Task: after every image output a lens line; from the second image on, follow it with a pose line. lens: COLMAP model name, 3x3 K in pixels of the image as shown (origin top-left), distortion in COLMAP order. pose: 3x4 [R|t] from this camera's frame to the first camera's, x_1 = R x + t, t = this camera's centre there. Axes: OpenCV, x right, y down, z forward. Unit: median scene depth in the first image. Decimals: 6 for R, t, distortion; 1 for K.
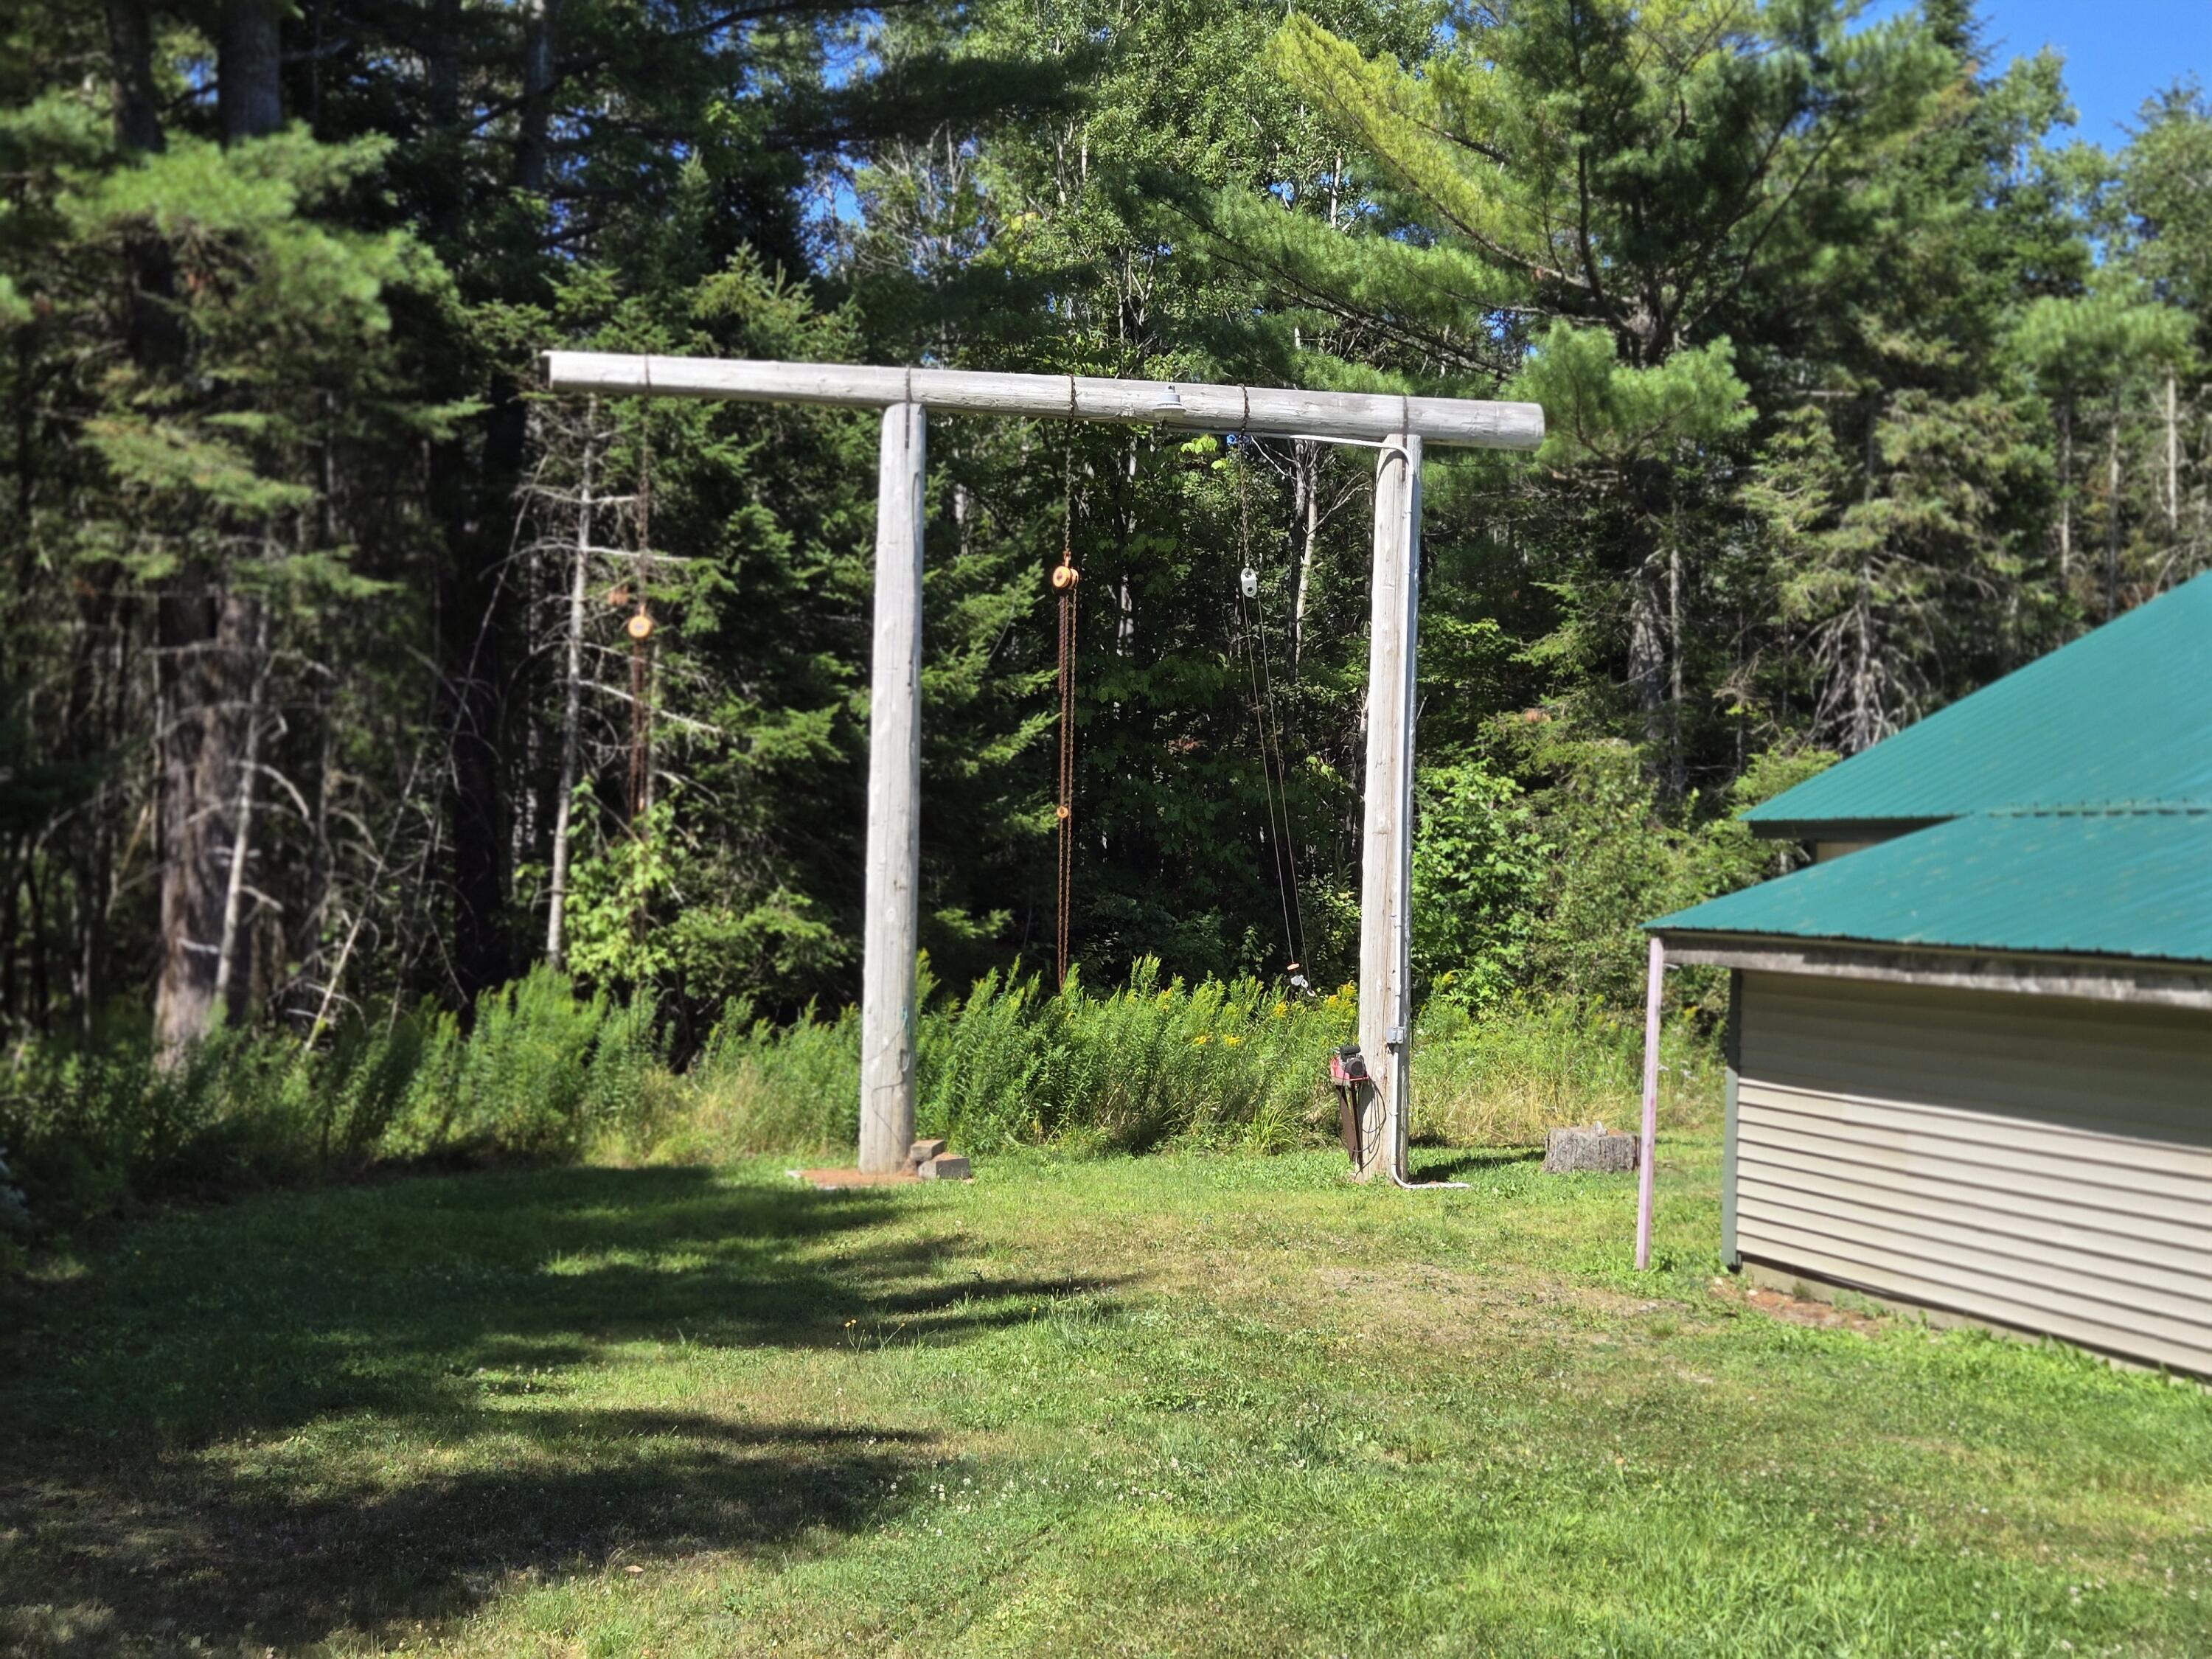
lens RADIAL K [[2973.7, 0, 1060.2], [0, 2973.7, 817.5], [0, 0, 1]] dist [0.016354, -0.029439]
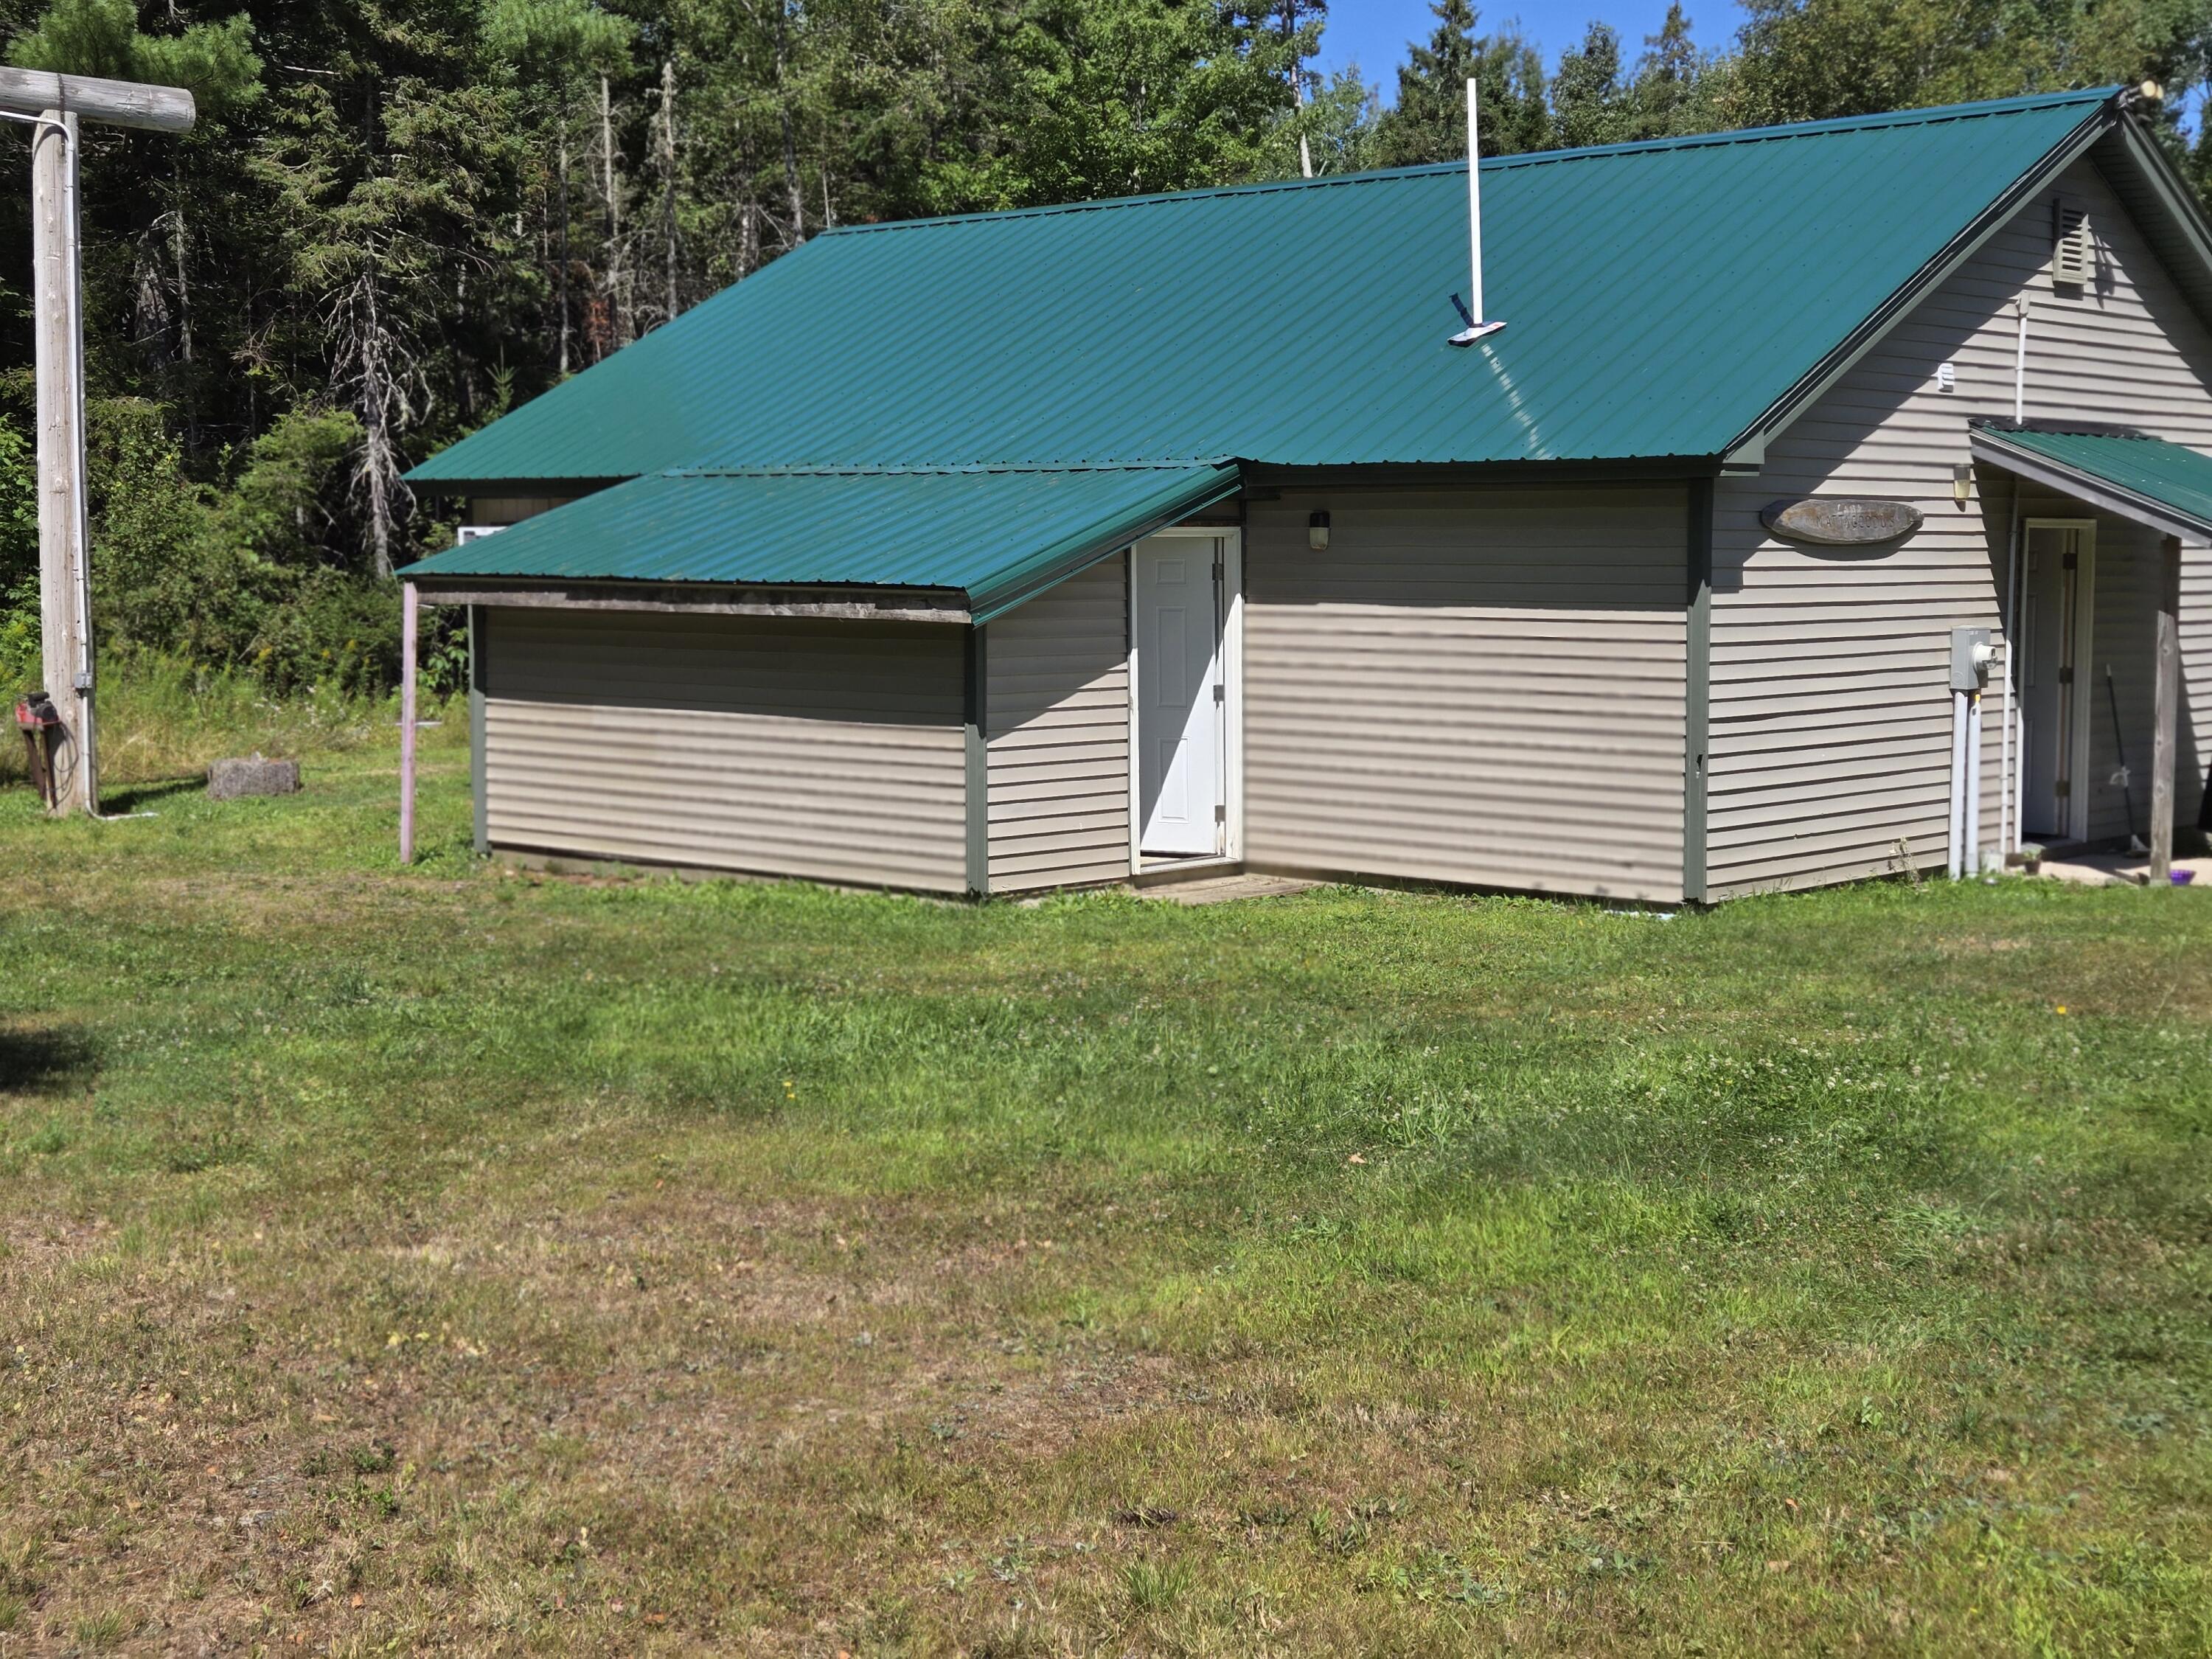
lens RADIAL K [[2936.2, 0, 1106.0], [0, 2936.2, 829.5], [0, 0, 1]] dist [0.022875, -0.039564]
pose [[0.839164, -0.068131, 0.539594, -0.124532], [0.001607, 0.992429, 0.122810, -0.002944], [-0.543876, -0.102191, 0.832920, -0.077238]]
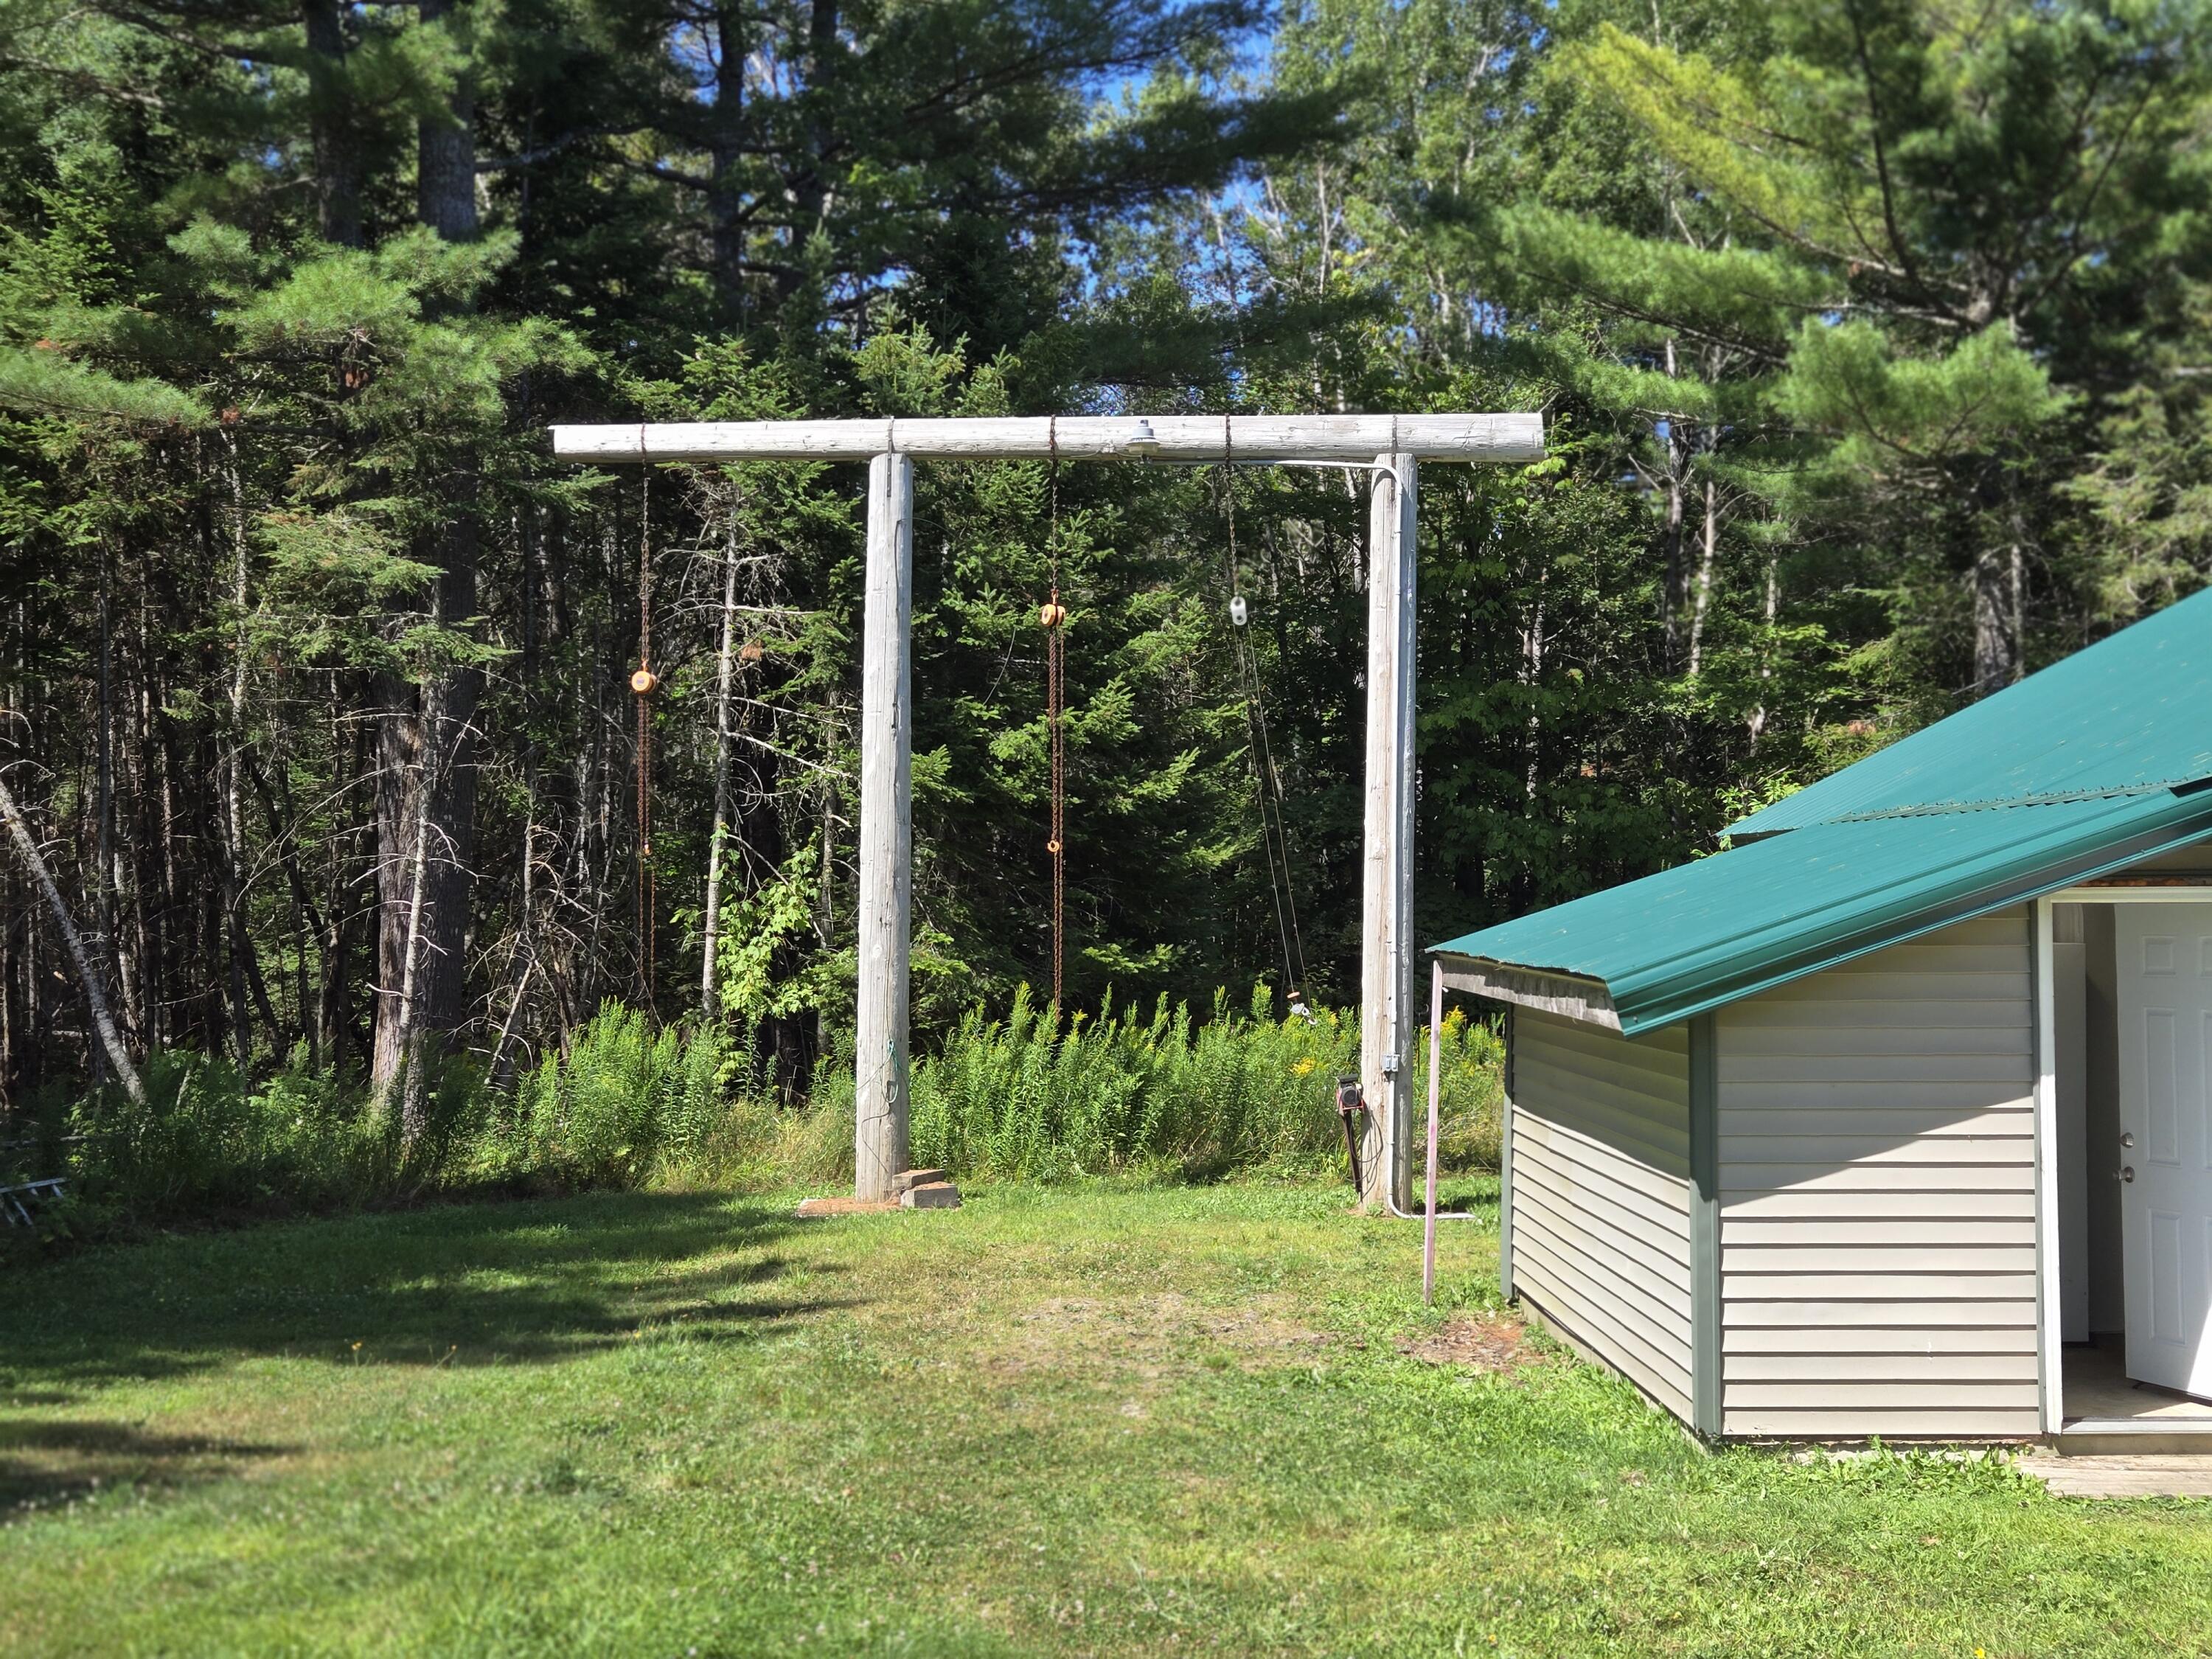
lens RADIAL K [[2936.2, 0, 1106.0], [0, 2936.2, 829.5], [0, 0, 1]] dist [0.022875, -0.039564]
pose [[0.967374, -0.029342, -0.251647, 0.214481], [0.027525, 0.999563, -0.010740, 0.002985], [0.251852, 0.003463, 0.967760, 0.027132]]
